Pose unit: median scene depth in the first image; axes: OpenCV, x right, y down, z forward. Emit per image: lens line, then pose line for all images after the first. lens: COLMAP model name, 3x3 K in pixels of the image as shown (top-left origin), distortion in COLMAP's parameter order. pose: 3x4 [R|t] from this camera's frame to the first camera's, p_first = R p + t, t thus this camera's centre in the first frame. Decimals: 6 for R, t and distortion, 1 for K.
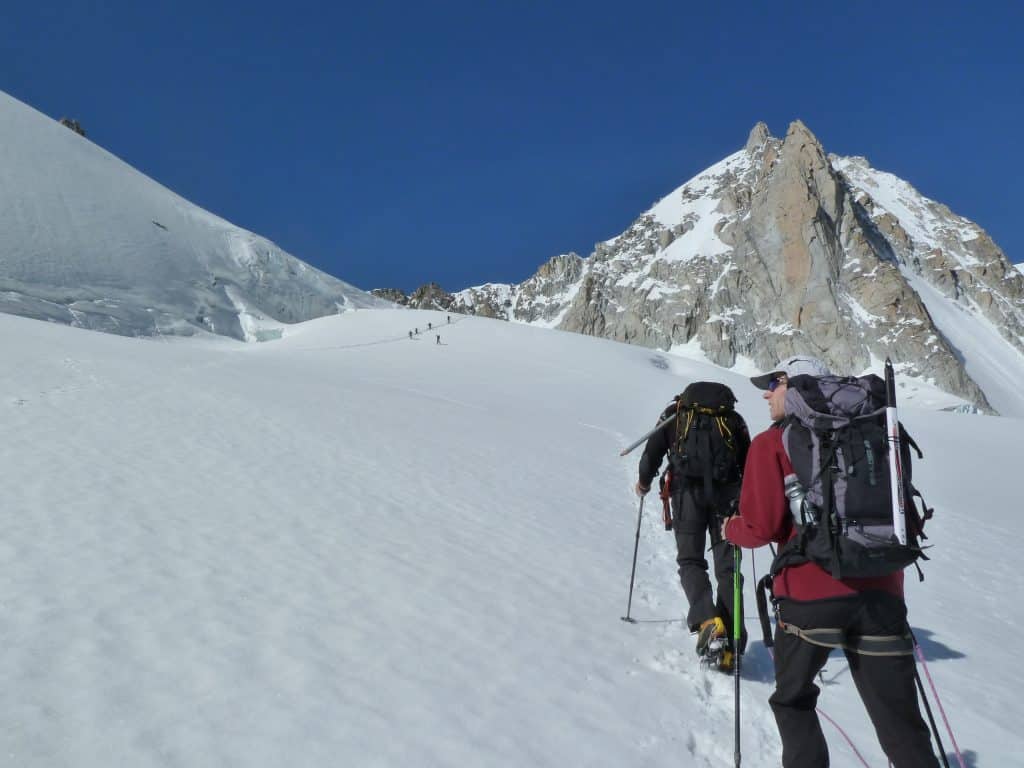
lens RADIAL K [[767.1, 0, 512.1], [0, 767.1, 384.1], [0, 0, 1]] dist [-0.030865, 0.005849]
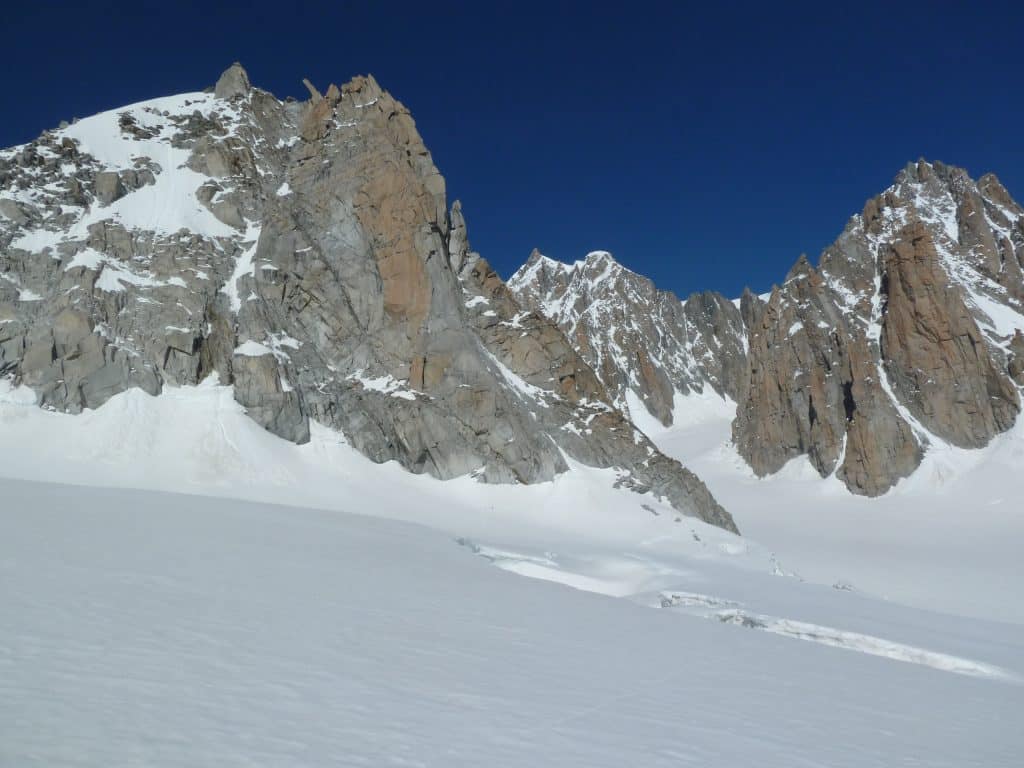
lens RADIAL K [[767.1, 0, 513.3], [0, 767.1, 382.1], [0, 0, 1]] dist [-0.030865, 0.005849]
pose [[0.592608, 0.095313, 0.799832, -0.070582], [-0.083616, 0.994889, -0.056605, -0.040602], [-0.801139, -0.033334, 0.597549, 0.456989]]
